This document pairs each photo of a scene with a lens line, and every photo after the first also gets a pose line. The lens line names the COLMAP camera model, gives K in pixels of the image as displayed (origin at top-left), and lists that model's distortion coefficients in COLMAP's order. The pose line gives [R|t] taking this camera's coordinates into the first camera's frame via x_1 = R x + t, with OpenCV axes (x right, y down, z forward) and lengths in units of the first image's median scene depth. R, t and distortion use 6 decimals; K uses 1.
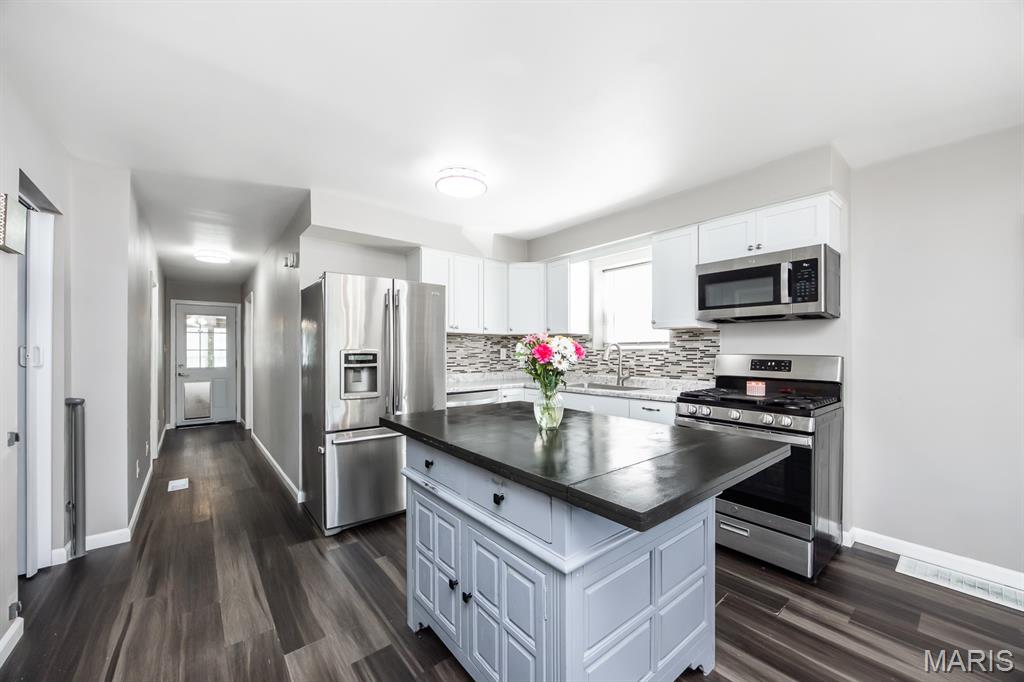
lens RADIAL K [[395.2, 0, 522.8], [0, 395.2, 345.4], [0, 0, 1]] dist [-0.007627, 0.001050]
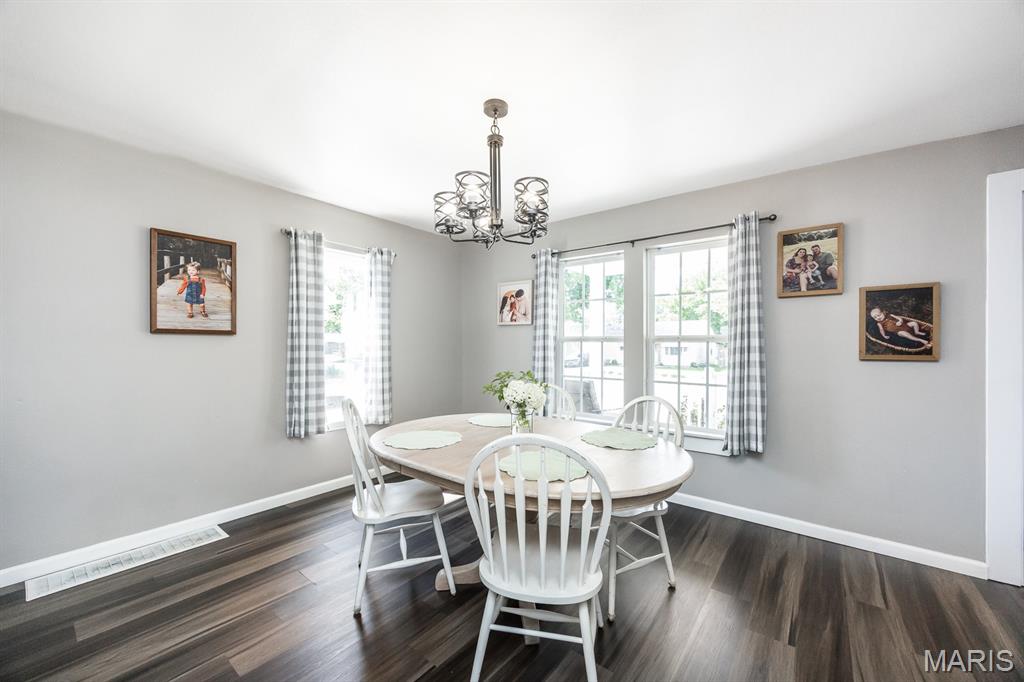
lens RADIAL K [[395.2, 0, 507.7], [0, 395.2, 347.1], [0, 0, 1]] dist [-0.007627, 0.001050]
pose [[-0.195248, -0.008730, 0.980715, -0.051027], [-0.013316, 0.999892, 0.006250, 0.002606], [-0.980664, -0.011839, -0.195343, 0.092191]]
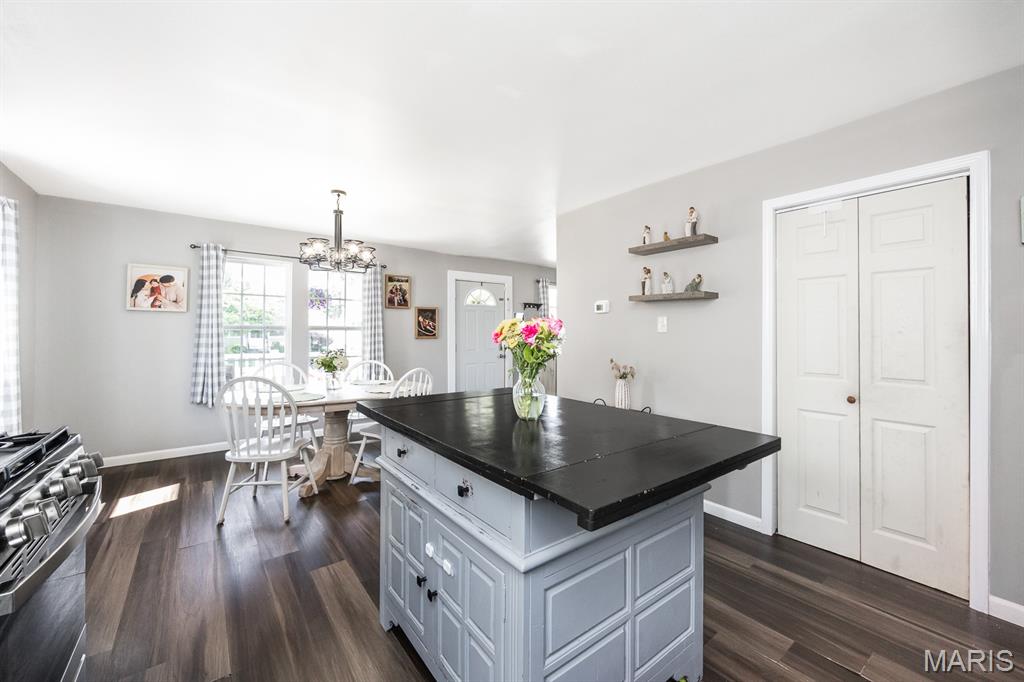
lens RADIAL K [[395.2, 0, 508.3], [0, 395.2, 330.7], [0, 0, 1]] dist [-0.007627, 0.001050]
pose [[-0.998379, -0.010831, 0.055878, 0.057578], [-0.011128, 0.999926, -0.005003, -0.007433], [-0.055819, -0.005617, -0.998425, 0.969473]]
